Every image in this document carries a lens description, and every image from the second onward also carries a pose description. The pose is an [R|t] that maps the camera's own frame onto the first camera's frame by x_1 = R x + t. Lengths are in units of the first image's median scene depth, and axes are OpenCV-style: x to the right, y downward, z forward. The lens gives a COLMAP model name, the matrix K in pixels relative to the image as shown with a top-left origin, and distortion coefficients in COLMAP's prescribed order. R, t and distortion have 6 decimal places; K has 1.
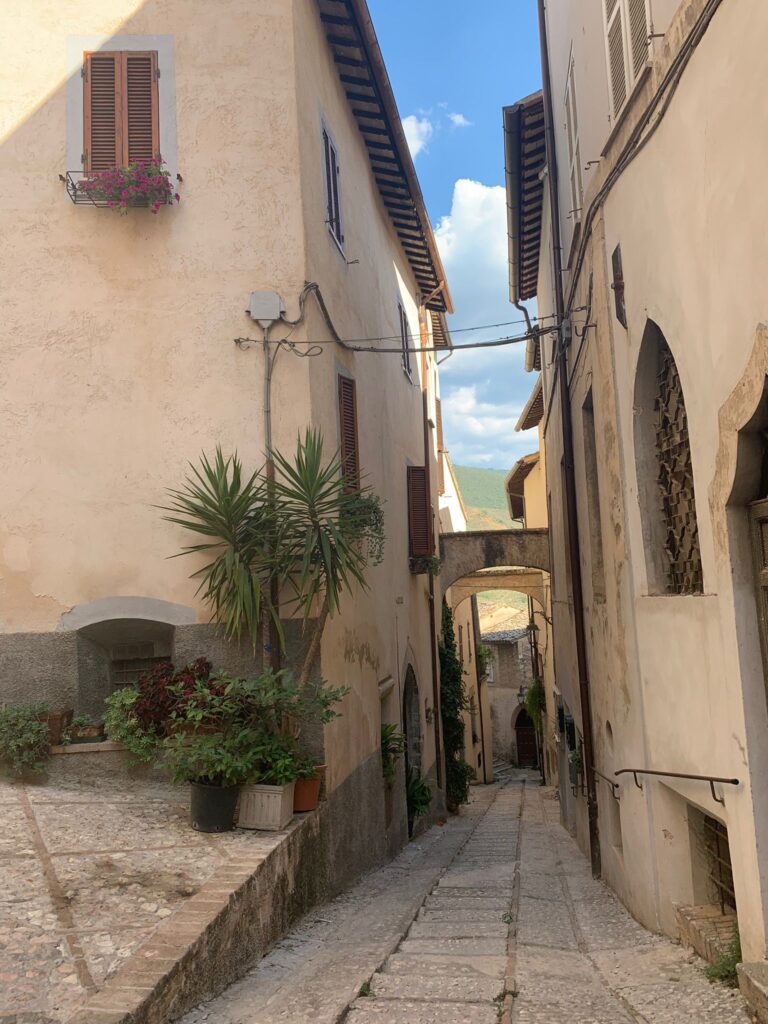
lens RADIAL K [[788.9, 0, 384.0], [0, 788.9, 512.0], [0, 0, 1]] dist [0.004483, -0.003227]
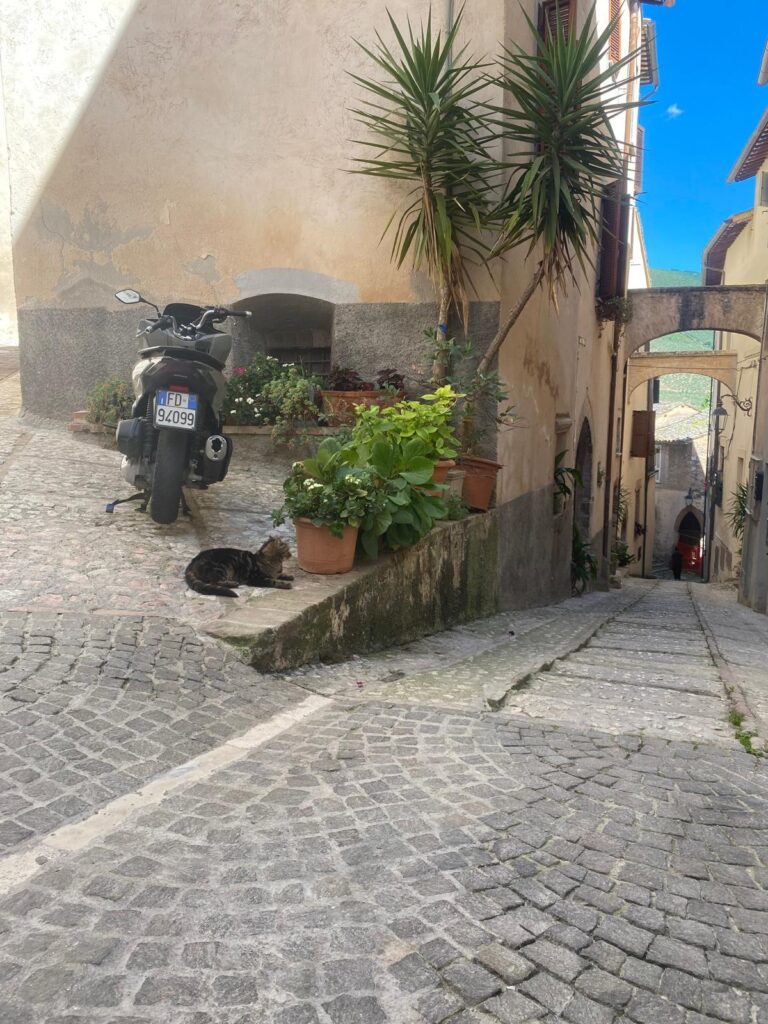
lens RADIAL K [[762.5, 0, 359.8], [0, 762.5, 512.0], [0, 0, 1]] dist [0.005503, -0.002790]
pose [[0.972206, 0.072553, -0.222603, -0.020762], [-0.017901, 0.971025, 0.238308, 0.110802], [0.233443, -0.227699, 0.945335, 0.099030]]
